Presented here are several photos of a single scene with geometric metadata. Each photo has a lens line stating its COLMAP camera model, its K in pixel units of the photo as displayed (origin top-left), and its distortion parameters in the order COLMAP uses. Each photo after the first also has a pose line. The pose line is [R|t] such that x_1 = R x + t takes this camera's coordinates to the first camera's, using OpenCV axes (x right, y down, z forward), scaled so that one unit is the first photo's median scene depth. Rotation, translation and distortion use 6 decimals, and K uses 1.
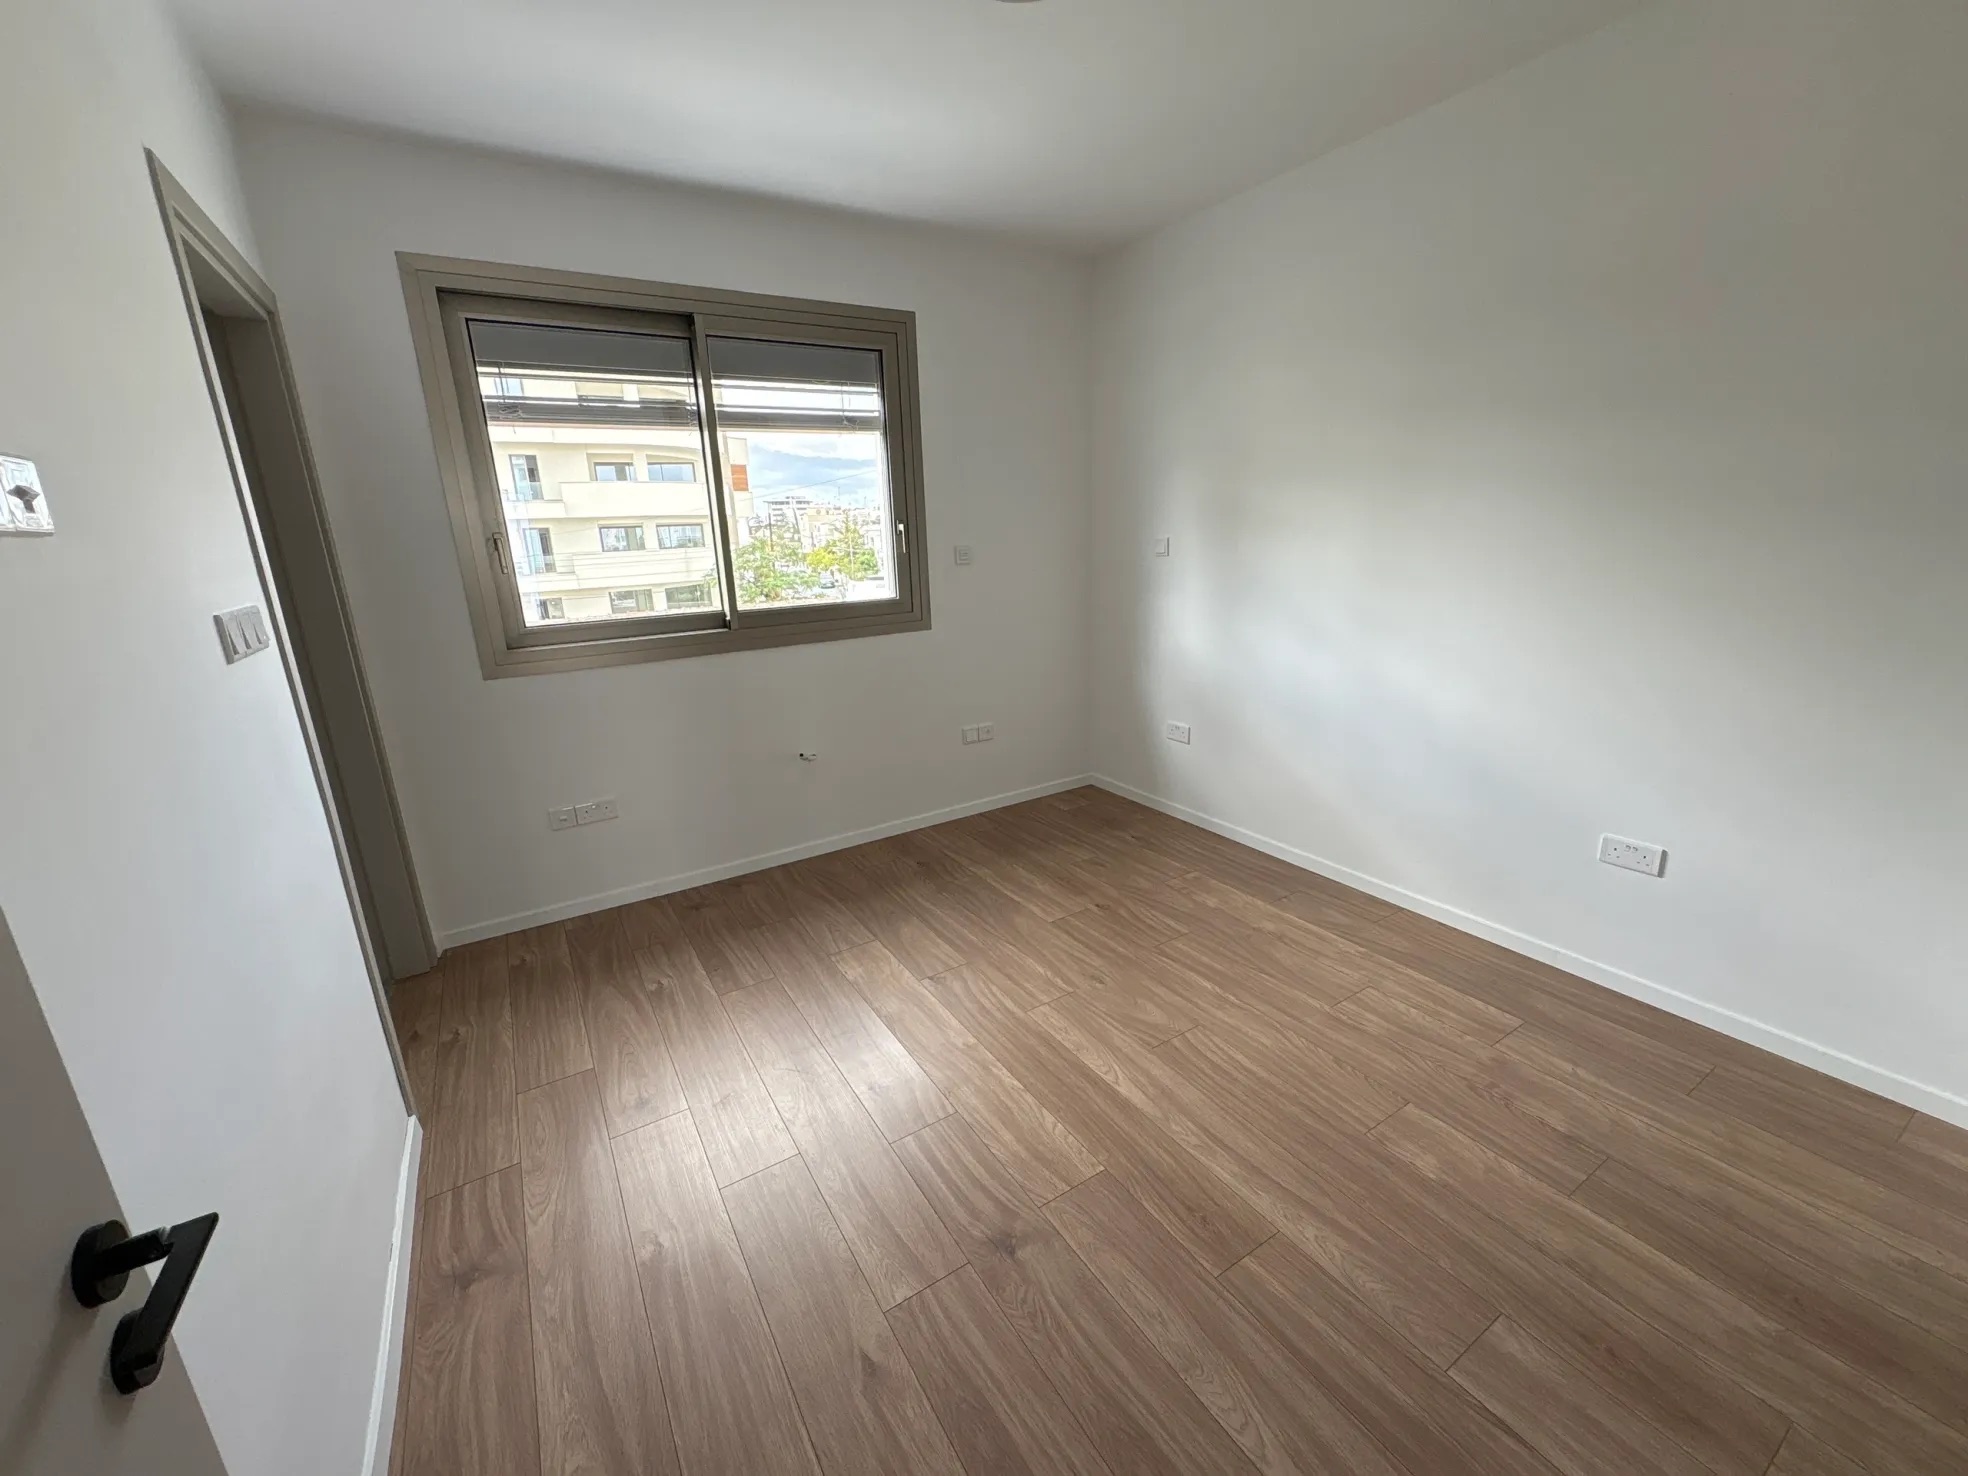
lens RADIAL K [[782.4, 0, 983.9], [0, 782.4, 734.2], [0, 0, 1]] dist [0.001059, 0.000034]
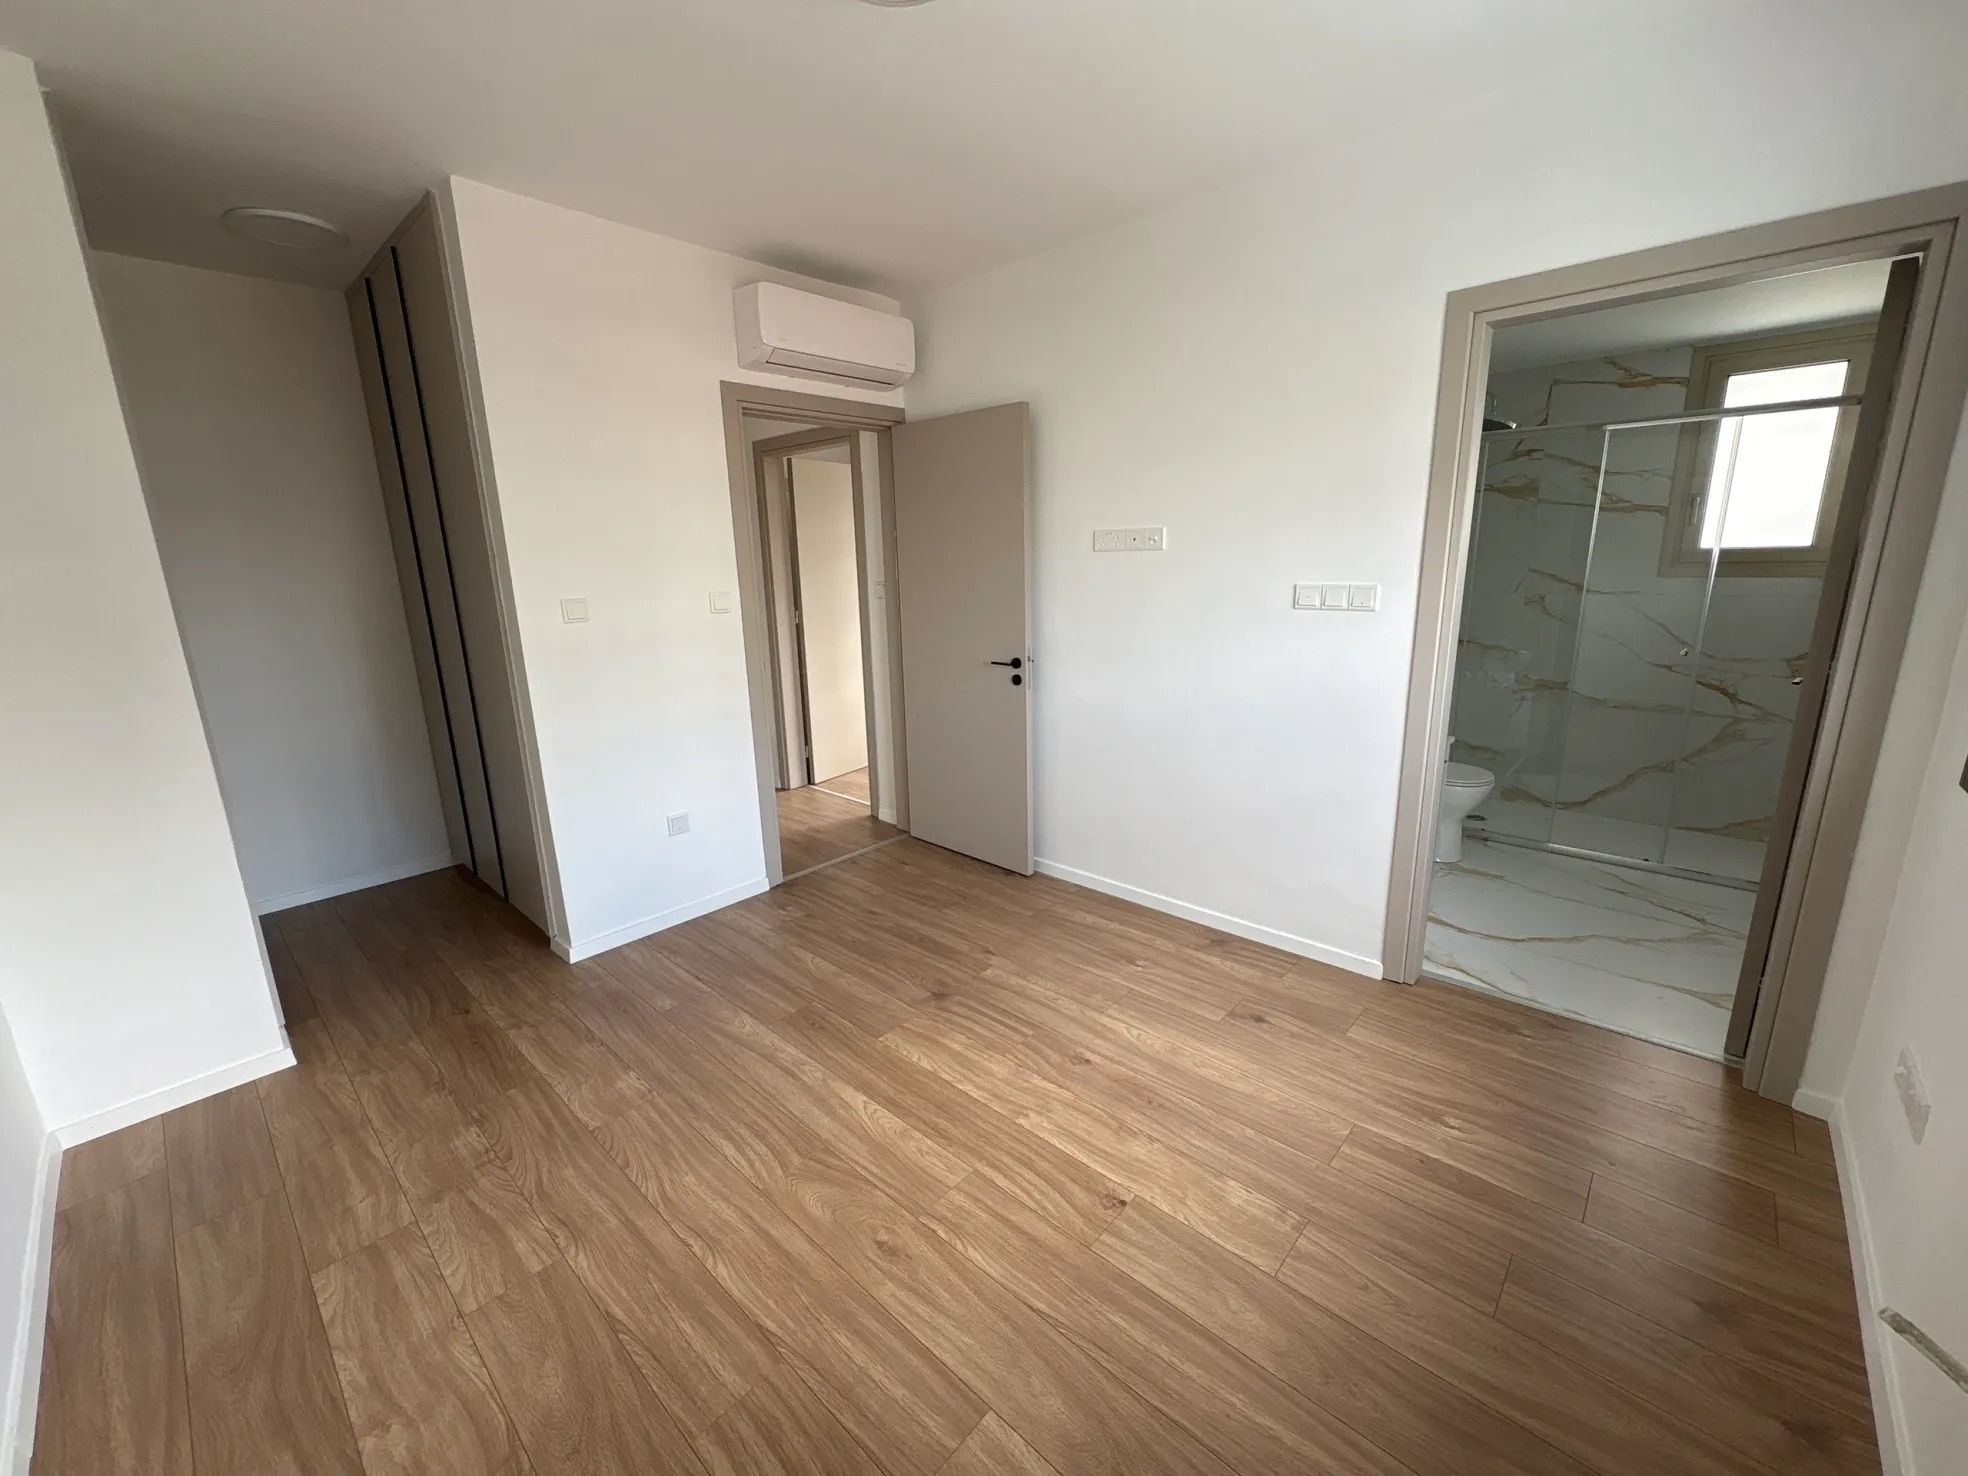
lens RADIAL K [[782.4, 0, 983.9], [0, 782.4, 734.2], [0, 0, 1]] dist [0.001059, 0.000034]
pose [[-0.961403, 0.119474, -0.247853, 0.216575], [-0.011517, 0.882544, 0.470089, -0.473553], [0.274904, 0.454799, -0.847104, 1.686354]]
